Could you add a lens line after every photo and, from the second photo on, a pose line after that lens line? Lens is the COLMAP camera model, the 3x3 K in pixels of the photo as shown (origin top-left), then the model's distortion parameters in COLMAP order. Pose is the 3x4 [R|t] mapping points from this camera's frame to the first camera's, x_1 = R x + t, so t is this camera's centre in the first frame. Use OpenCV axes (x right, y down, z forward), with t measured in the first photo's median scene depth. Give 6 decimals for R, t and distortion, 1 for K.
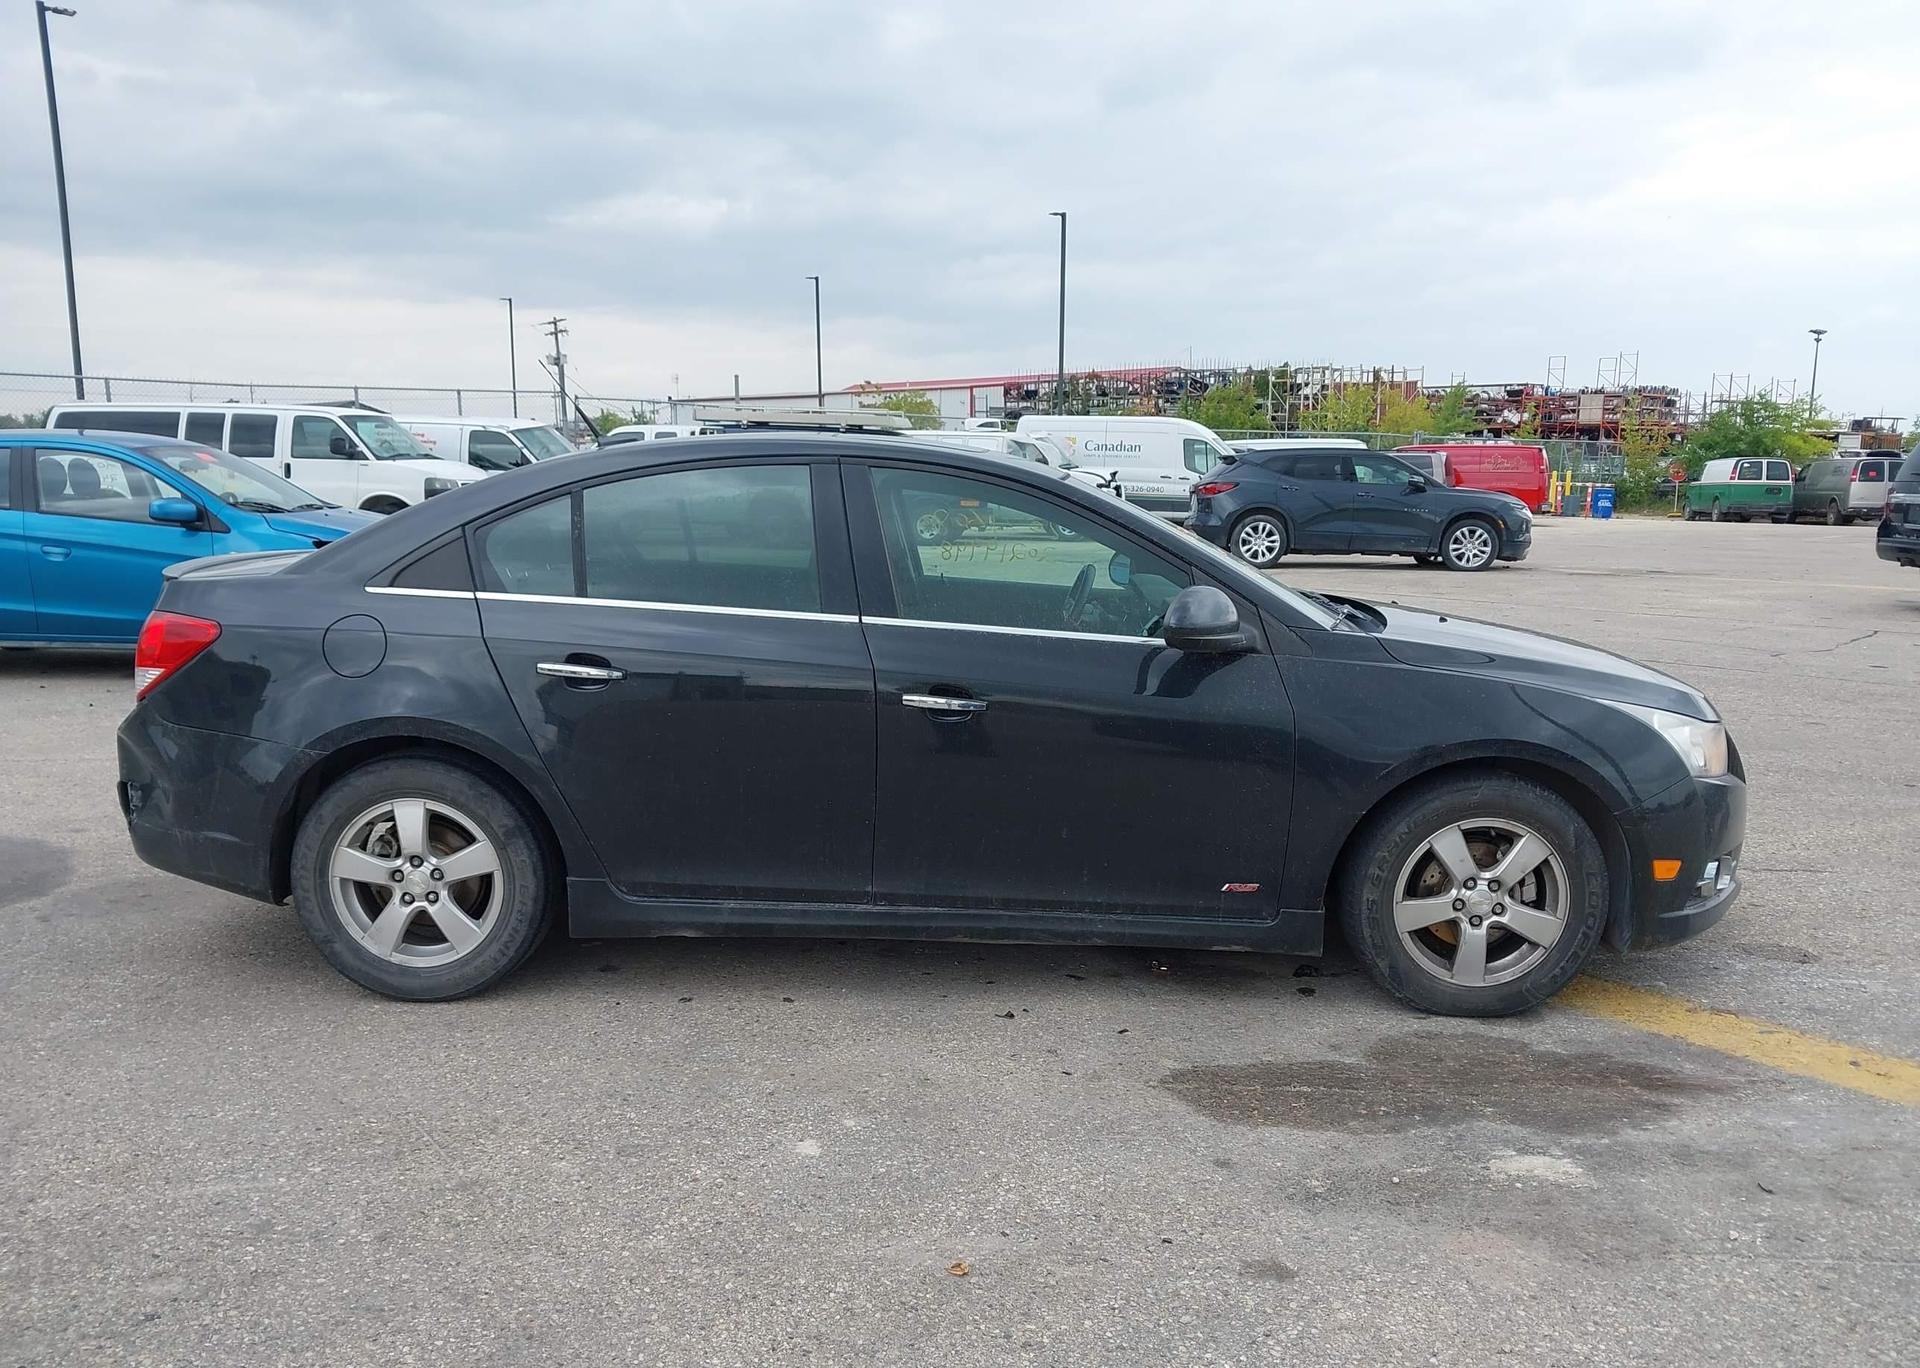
lens RADIAL K [[1542.2, 0, 956.6], [0, 1542.2, 694.9], [0, 0, 1]] dist [0.006953, -0.002907]
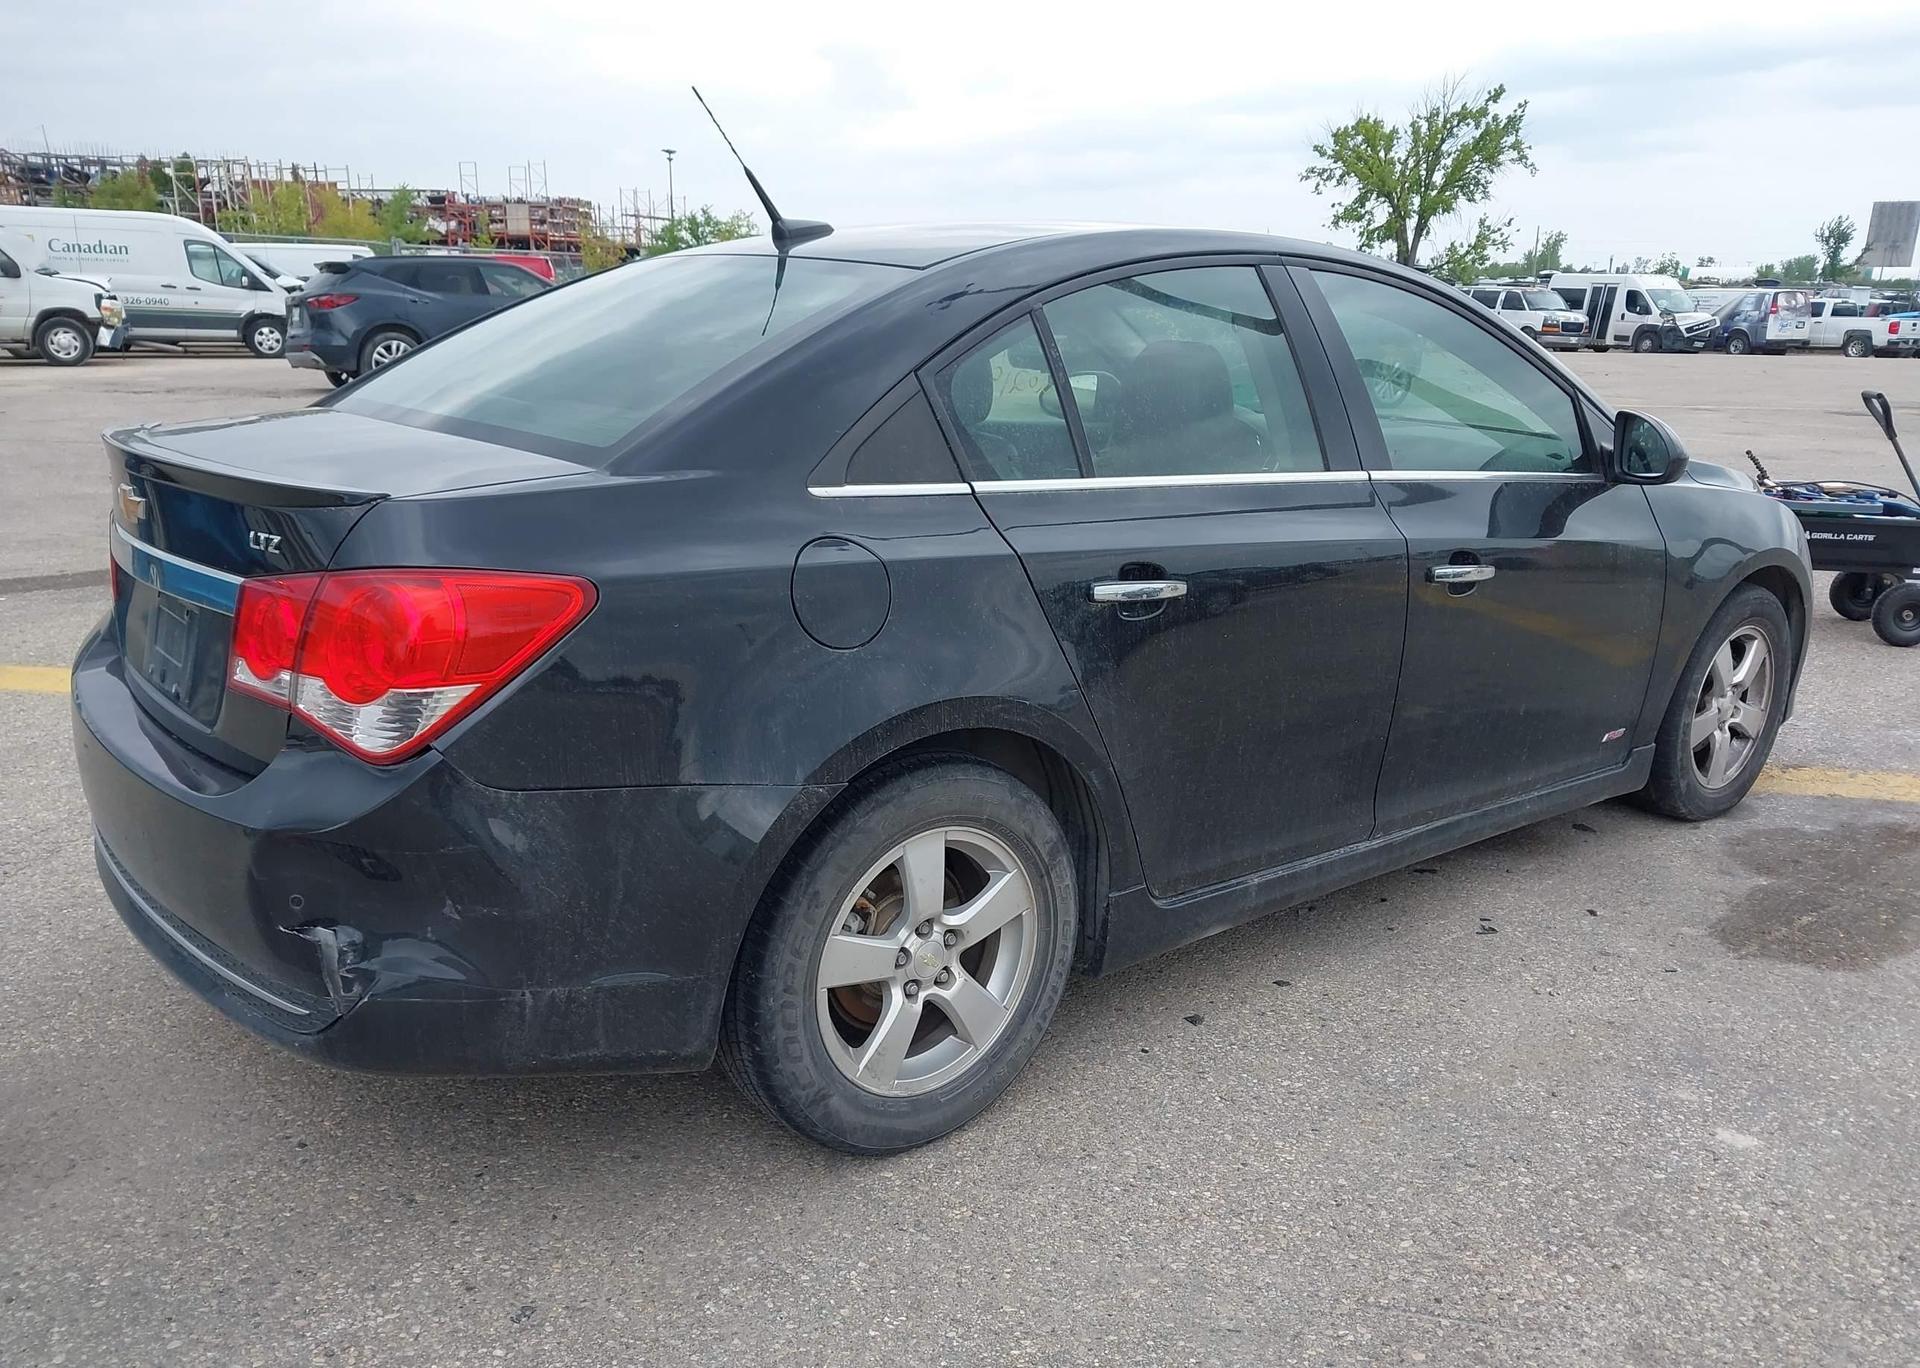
lens RADIAL K [[1542.2, 0, 973.5], [0, 1542.2, 699.2], [0, 0, 1]] dist [0.006953, -0.002907]
pose [[0.765185, -0.162417, 0.622986, -0.132506], [0.086946, 0.984860, 0.149968, -0.013742], [-0.637912, -0.060587, 0.767722, 0.098001]]
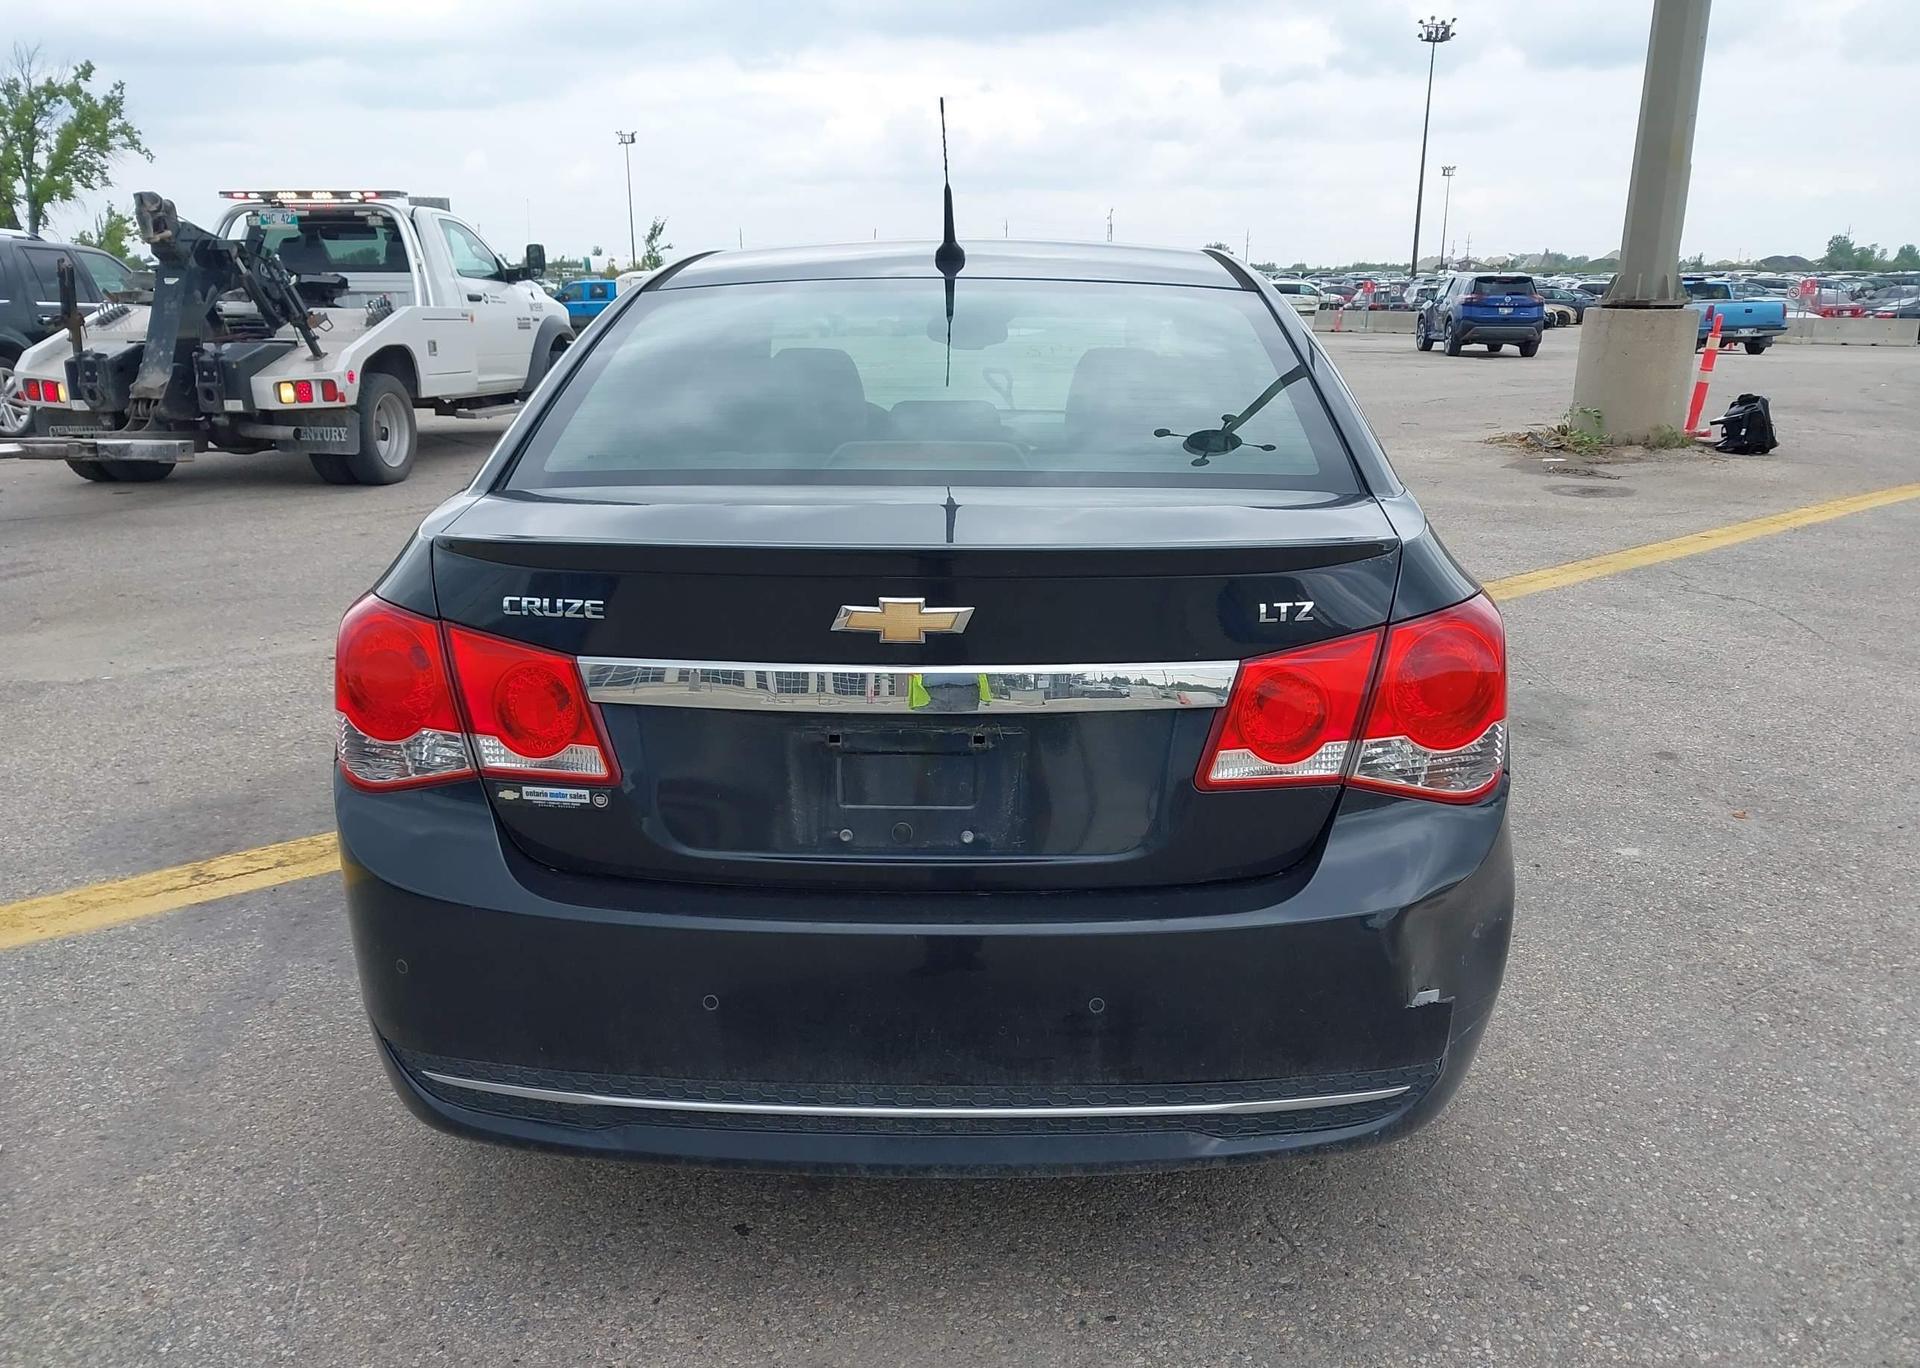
lens RADIAL K [[1542.2, 0, 987.3], [0, 1542.2, 687.8], [0, 0, 1]] dist [0.006953, -0.002907]
pose [[0.022949, -0.260033, 0.965327, -0.191571], [0.154070, 0.954966, 0.253579, -0.033782], [-0.987793, 0.142908, 0.061978, 0.214297]]
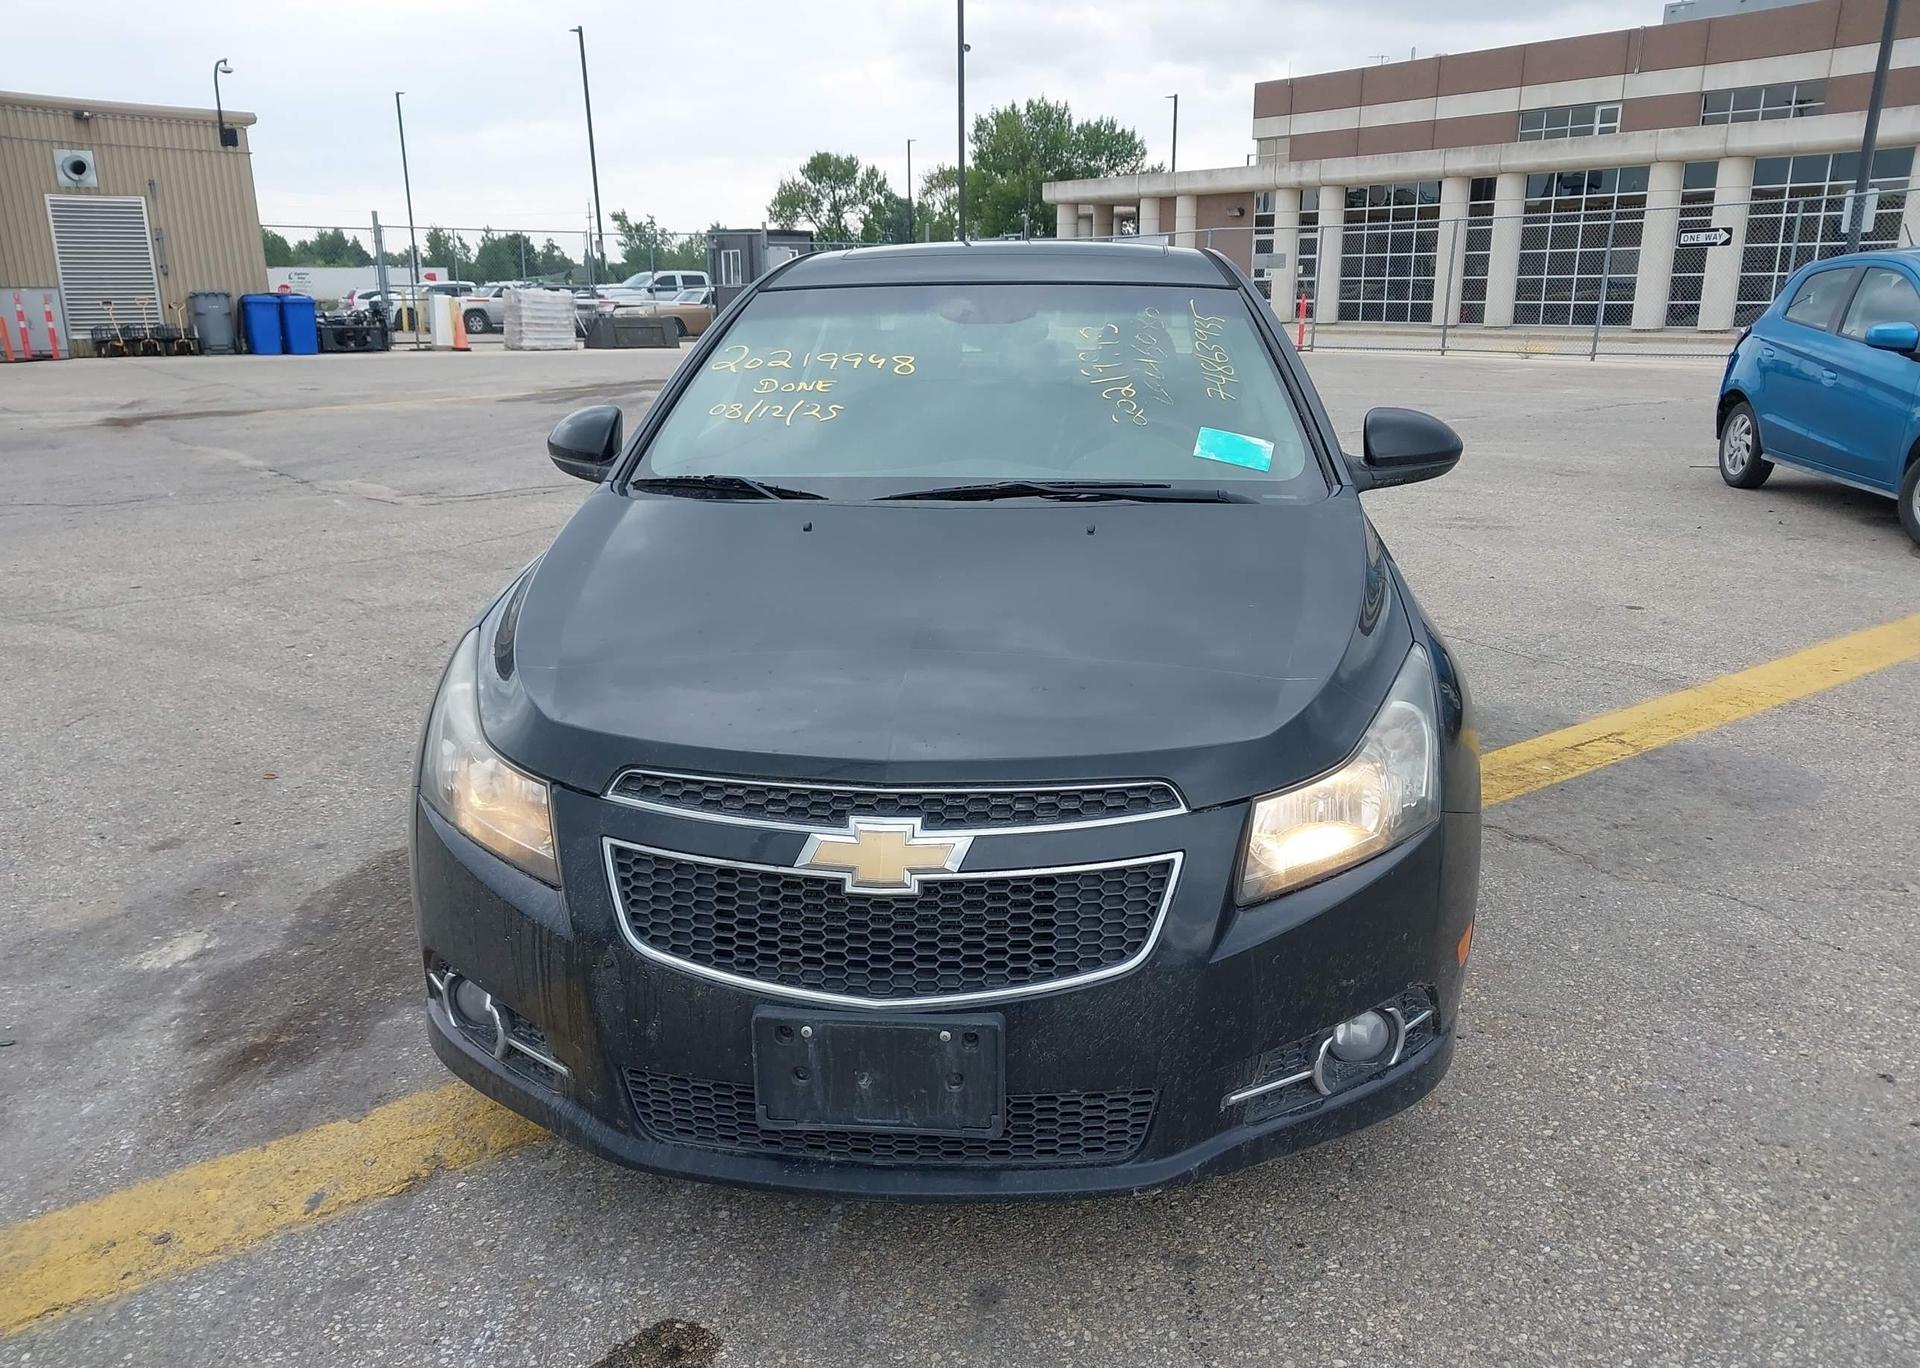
lens RADIAL K [[1542.2, 0, 950.3], [0, 1542.2, 688.2], [0, 0, 1]] dist [0.006953, -0.002907]
pose [[-0.094551, 0.247262, -0.964324, 0.195419], [-0.147482, 0.954496, 0.259203, -0.032962], [0.984535, 0.166729, -0.053782, 0.232699]]
